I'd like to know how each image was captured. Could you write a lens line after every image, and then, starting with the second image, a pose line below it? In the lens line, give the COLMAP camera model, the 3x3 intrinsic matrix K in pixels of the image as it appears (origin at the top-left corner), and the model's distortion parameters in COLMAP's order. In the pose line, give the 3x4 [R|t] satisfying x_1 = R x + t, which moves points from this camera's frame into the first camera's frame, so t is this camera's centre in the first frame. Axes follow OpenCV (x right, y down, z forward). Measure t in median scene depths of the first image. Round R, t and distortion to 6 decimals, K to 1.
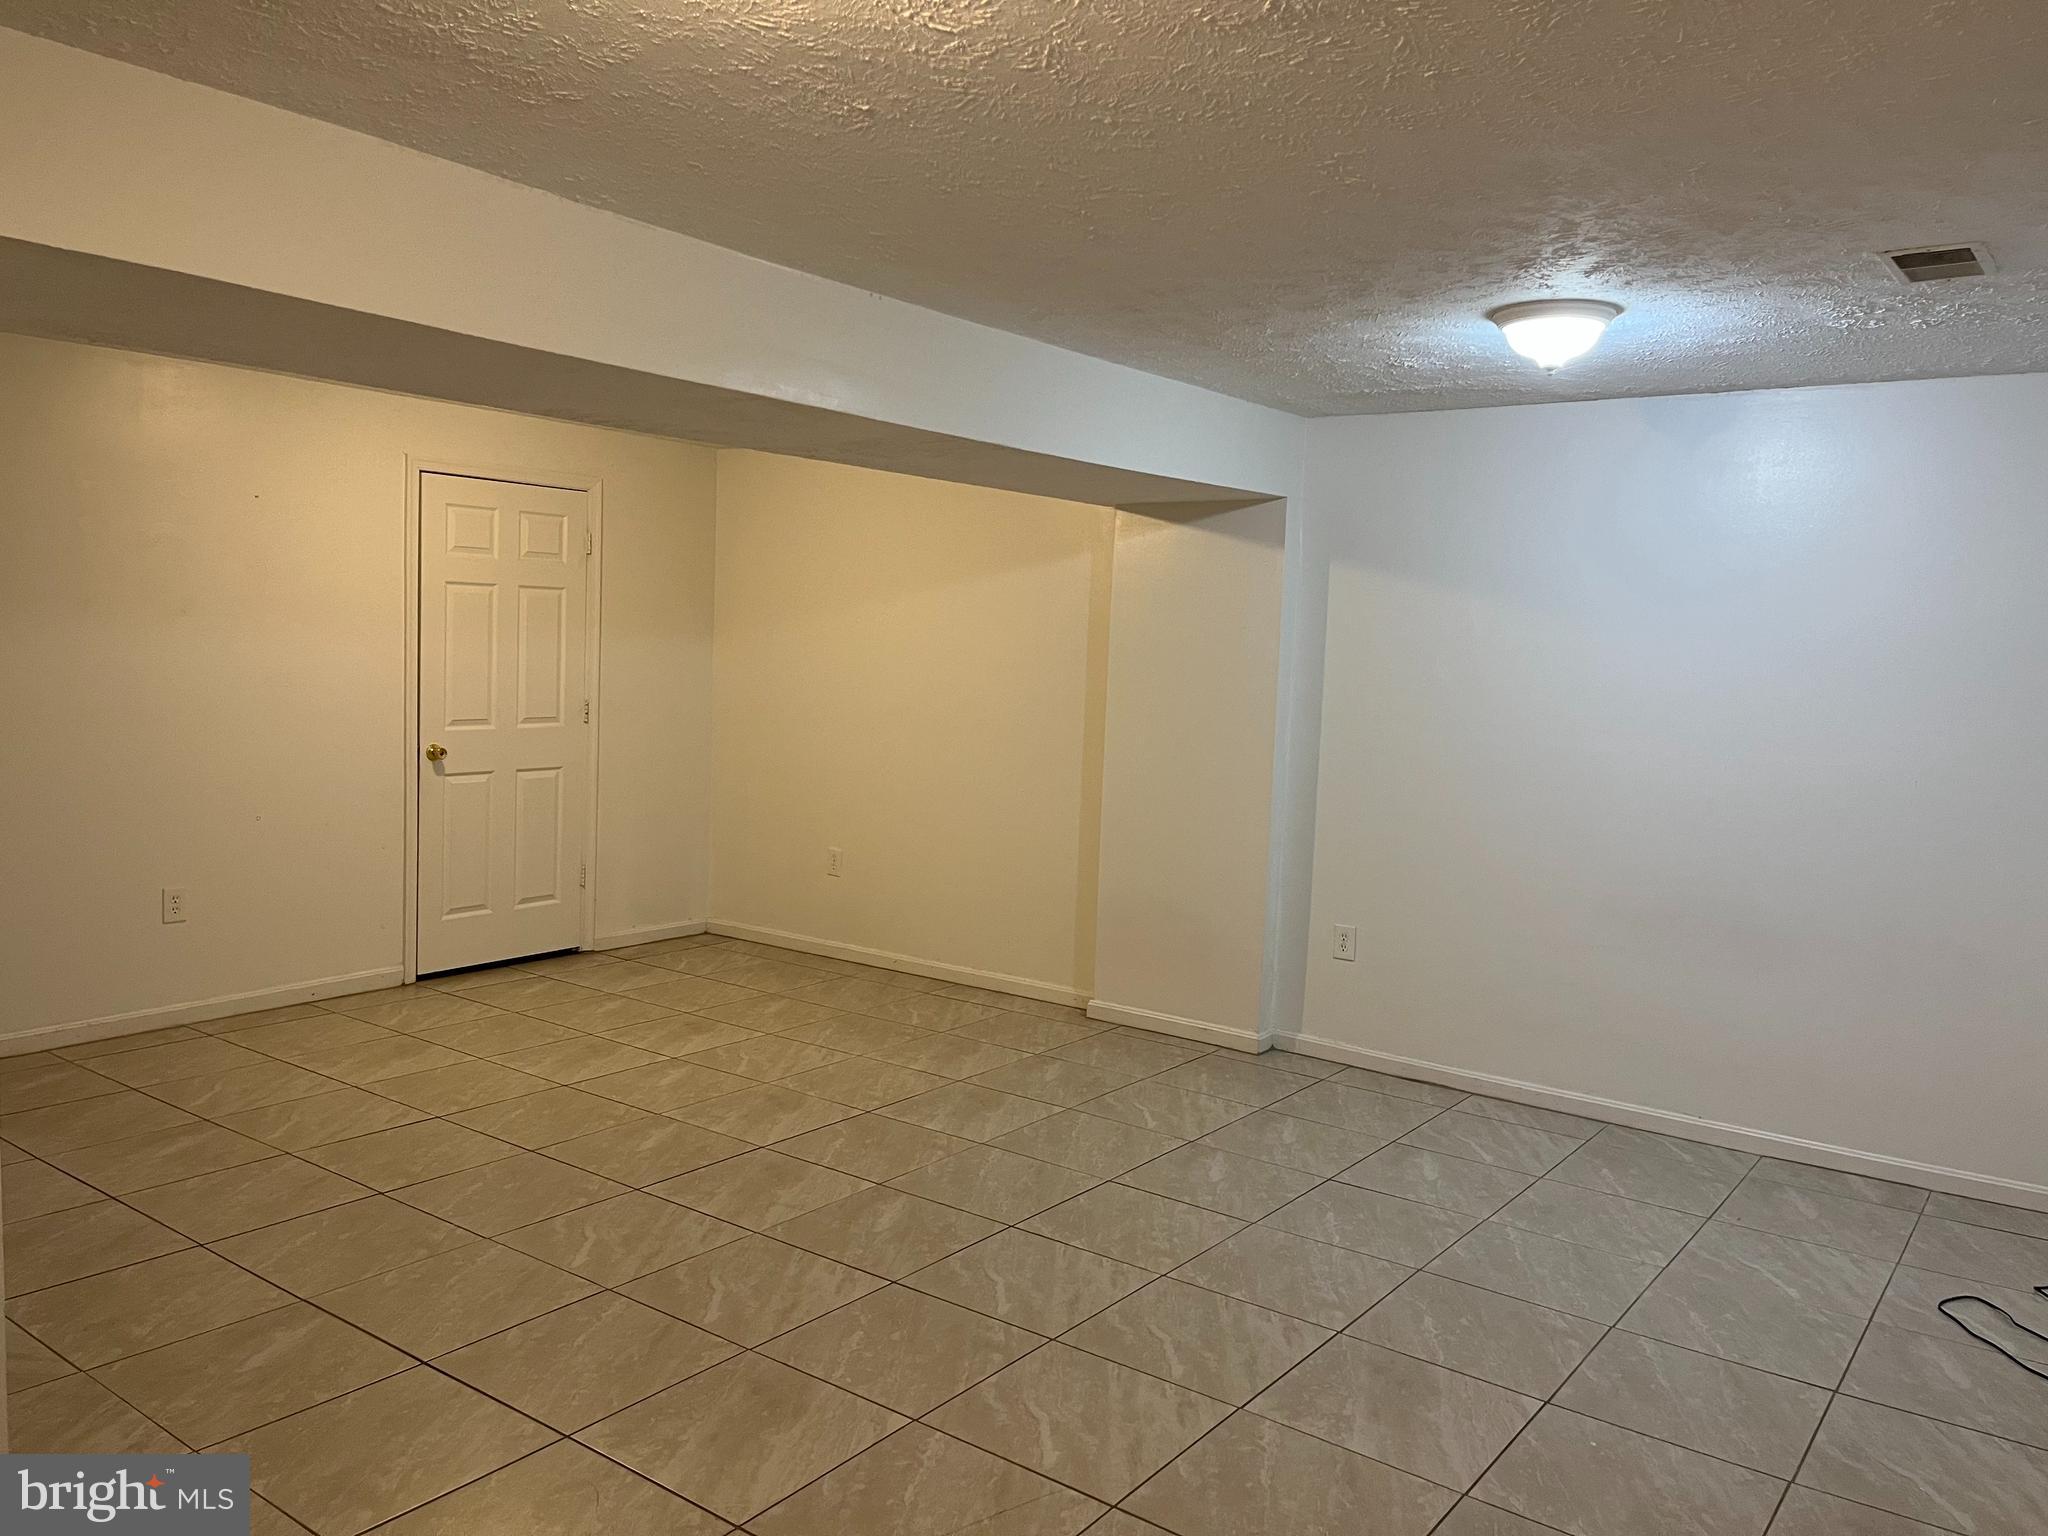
lens RADIAL K [[1543.7, 0, 1027.7], [0, 1543.7, 755.5], [0, 0, 1]] dist [0.046749, -0.074828]
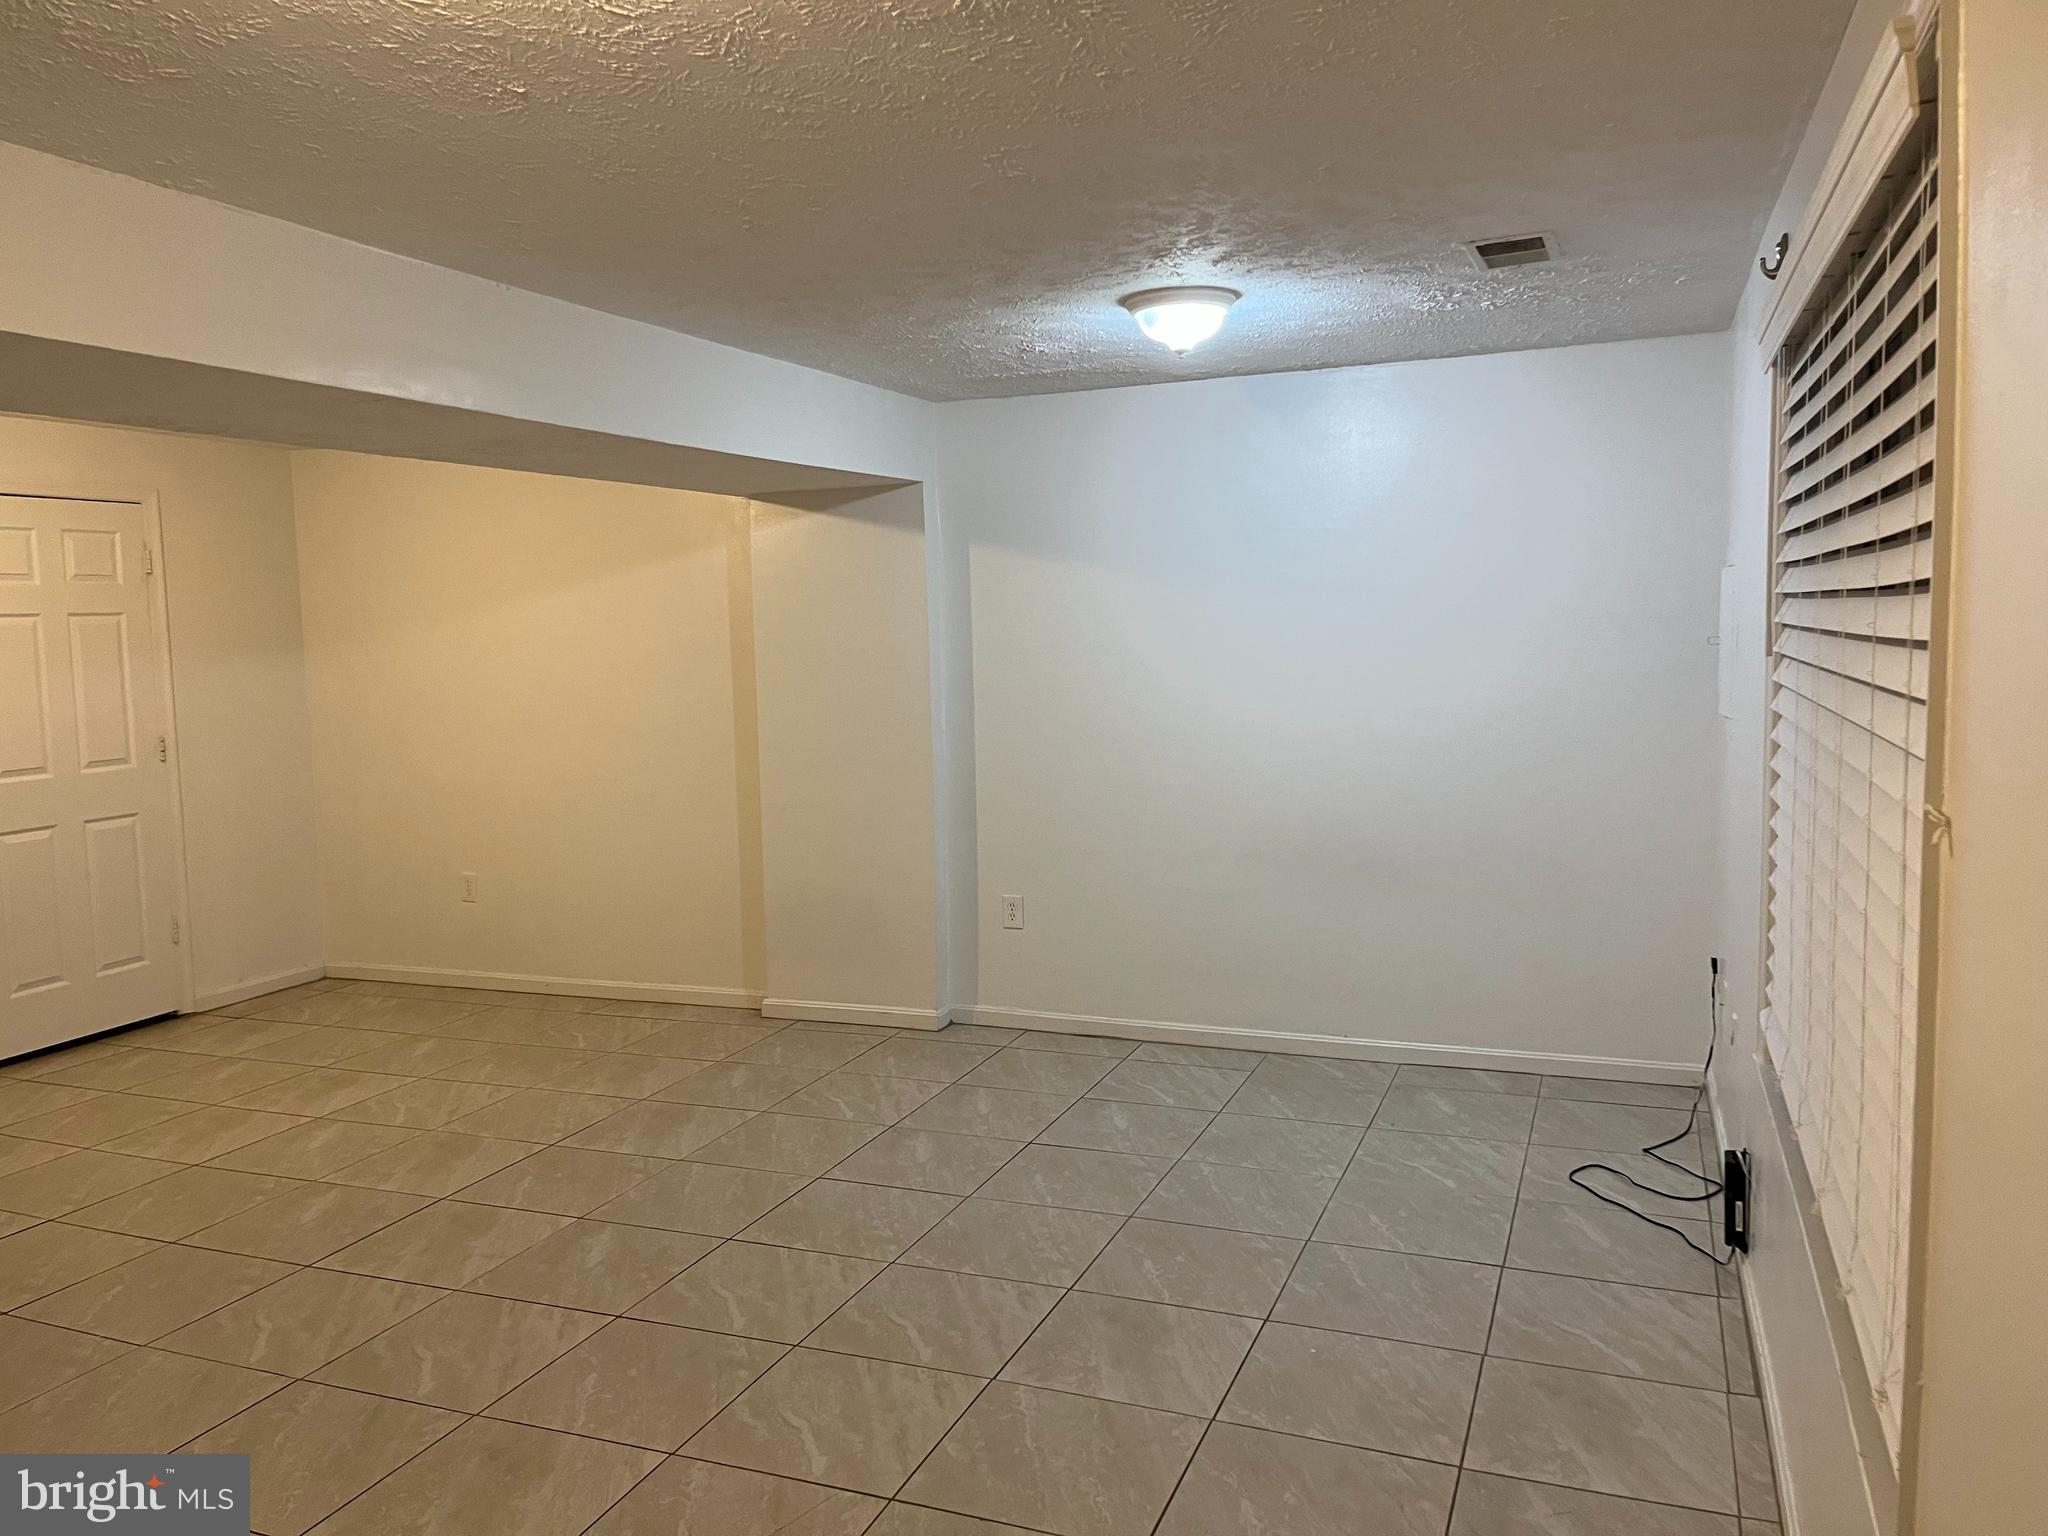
lens RADIAL K [[1543.7, 0, 1027.7], [0, 1543.7, 755.5], [0, 0, 1]] dist [0.046749, -0.074828]
pose [[0.964320, -0.083254, 0.251307, -0.052343], [0.080289, 0.996528, 0.022044, -0.007327], [-0.252270, -0.001080, 0.967656, 0.005816]]
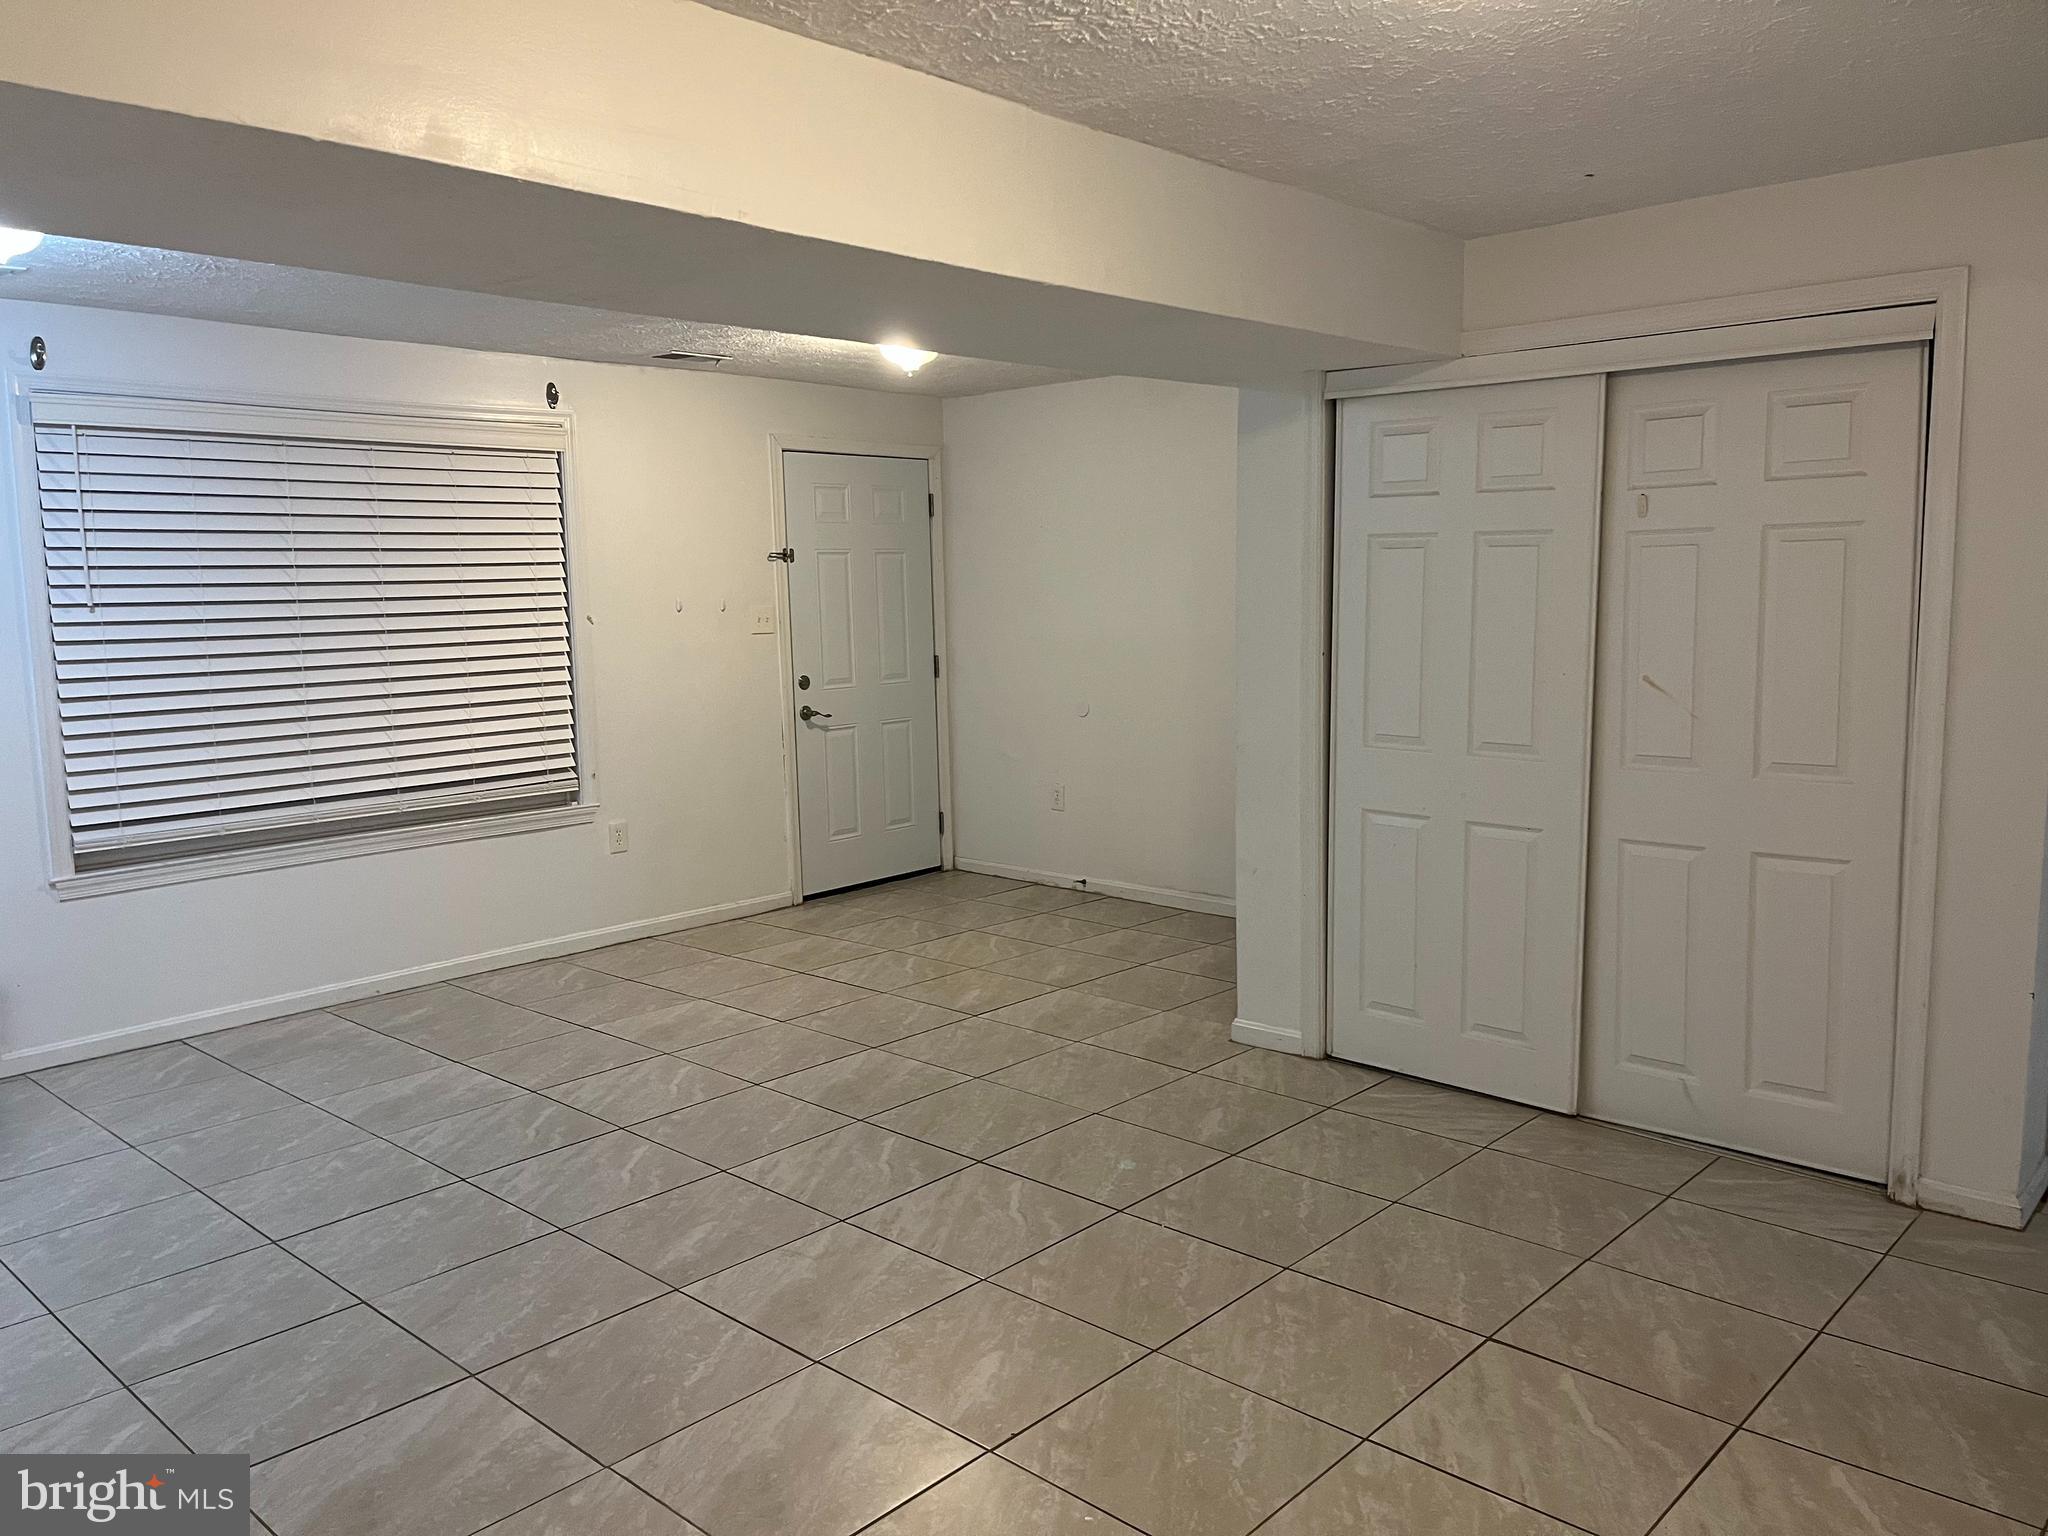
lens RADIAL K [[1543.7, 0, 1027.7], [0, 1543.7, 755.5], [0, 0, 1]] dist [0.046749, -0.074828]
pose [[-0.994118, -0.035392, 0.102354, -0.381226], [-0.014152, 0.979444, 0.201219, -0.157577], [-0.107372, 0.198587, -0.974184, 1.892249]]
